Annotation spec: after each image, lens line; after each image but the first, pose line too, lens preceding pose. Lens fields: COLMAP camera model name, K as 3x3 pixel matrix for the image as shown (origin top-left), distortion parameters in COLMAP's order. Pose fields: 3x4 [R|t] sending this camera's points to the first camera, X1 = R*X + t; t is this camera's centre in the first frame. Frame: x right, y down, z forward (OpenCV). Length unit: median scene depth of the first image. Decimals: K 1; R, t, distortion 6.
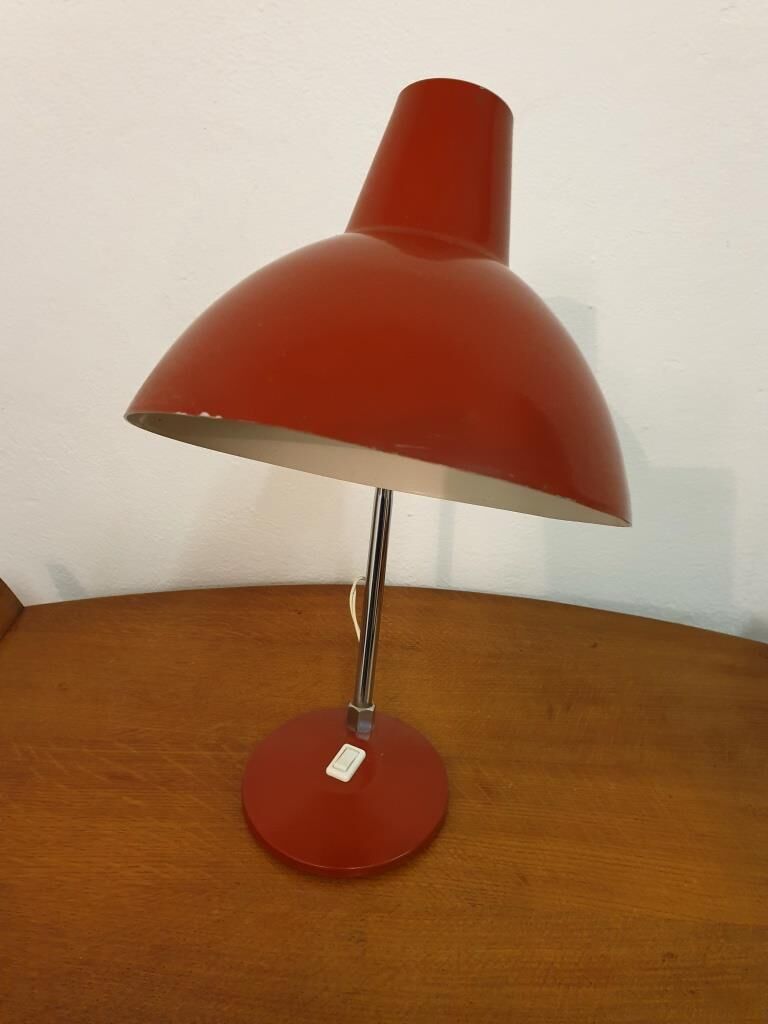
lens RADIAL K [[804.6, 0, 374.2], [0, 804.6, 505.5], [0, 0, 1]] dist [0.029848, -0.004402]
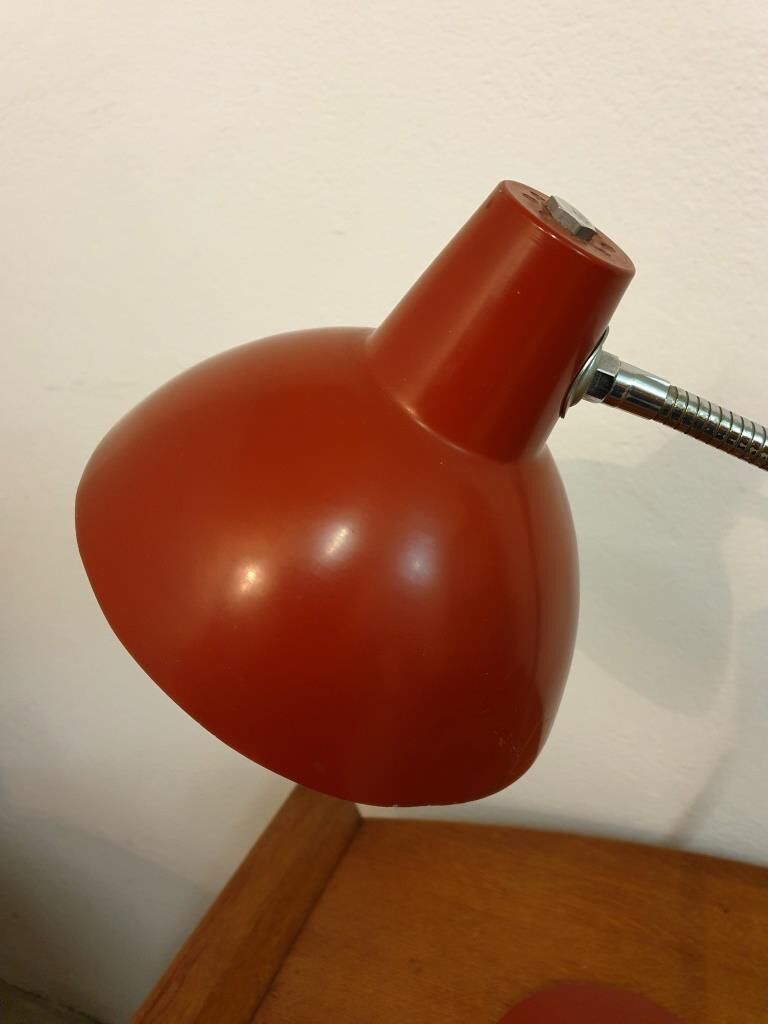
lens RADIAL K [[828.9, 0, 384.0], [0, 828.9, 512.0], [0, 0, 1]] dist [0.034435, 0.000231]
pose [[0.946663, 0.103223, -0.305246, -0.257462], [-0.144433, 0.982738, -0.115607, -0.110792], [0.288044, 0.153529, 0.945230, 0.228747]]
